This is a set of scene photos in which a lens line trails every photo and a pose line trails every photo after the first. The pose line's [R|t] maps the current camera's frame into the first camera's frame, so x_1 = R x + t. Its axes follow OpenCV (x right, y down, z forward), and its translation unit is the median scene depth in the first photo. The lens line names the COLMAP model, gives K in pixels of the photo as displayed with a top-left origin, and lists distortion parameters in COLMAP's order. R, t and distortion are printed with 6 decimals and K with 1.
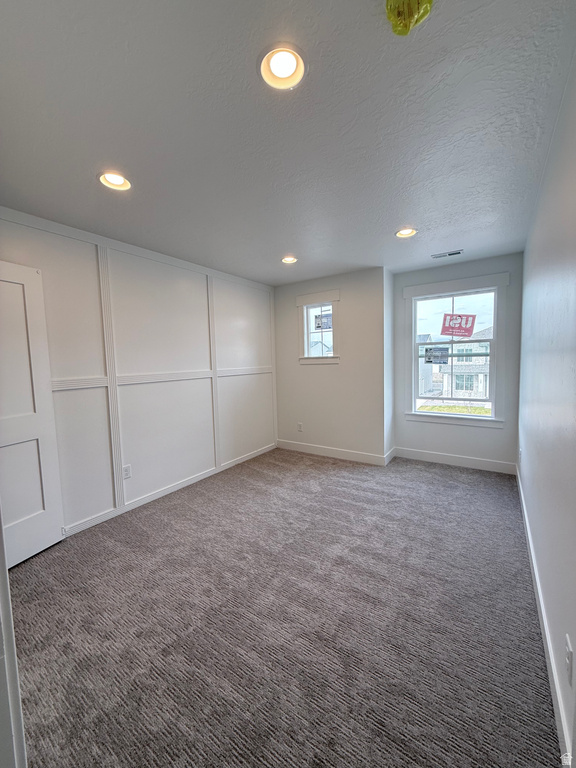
lens RADIAL K [[305.3, 0, 290.6], [0, 305.3, 380.7], [0, 0, 1]] dist [-0.000400, 0.000532]
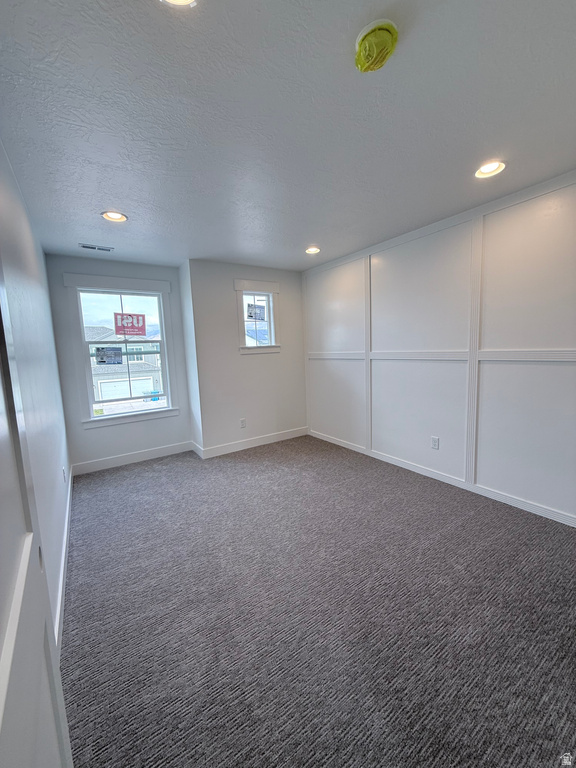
lens RADIAL K [[305.3, 0, 291.3], [0, 305.3, 383.0], [0, 0, 1]] dist [-0.000400, 0.000532]
pose [[0.359311, -0.105389, 0.927248, -0.212599], [0.104899, 0.991867, 0.072085, -0.005460], [-0.927304, 0.071366, 0.367444, 0.144182]]
